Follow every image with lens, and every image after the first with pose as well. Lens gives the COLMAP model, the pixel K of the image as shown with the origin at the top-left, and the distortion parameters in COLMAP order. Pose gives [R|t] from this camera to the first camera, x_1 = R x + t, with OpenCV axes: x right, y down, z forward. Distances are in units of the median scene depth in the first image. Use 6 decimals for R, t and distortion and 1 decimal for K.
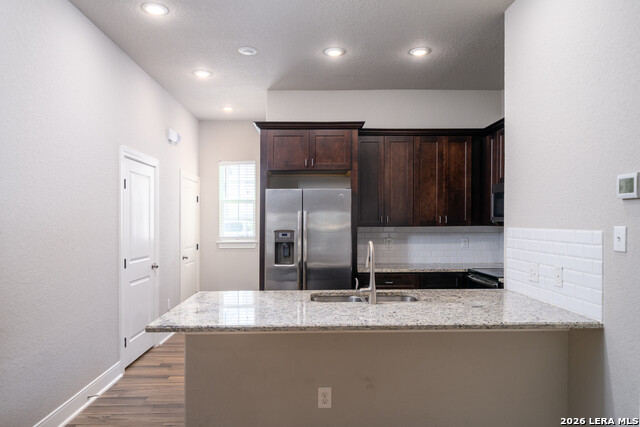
lens RADIAL K [[443.5, 0, 319.8], [0, 443.5, 229.1], [0, 0, 1]] dist [-0.001636, -0.000257]
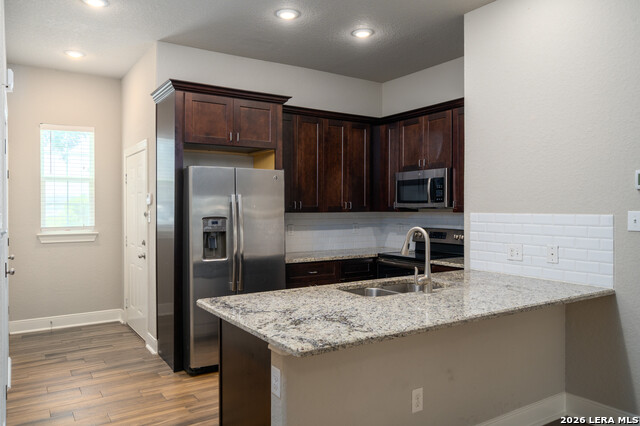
lens RADIAL K [[467.8, 0, 320.0], [0, 467.8, 213.0], [0, 0, 1]] dist [0.000781, 0.000567]
pose [[0.852112, -0.001109, 0.523358, -0.351586], [0.004873, 0.999971, -0.005814, 0.001410], [-0.523336, 0.007504, 0.852093, 0.153433]]
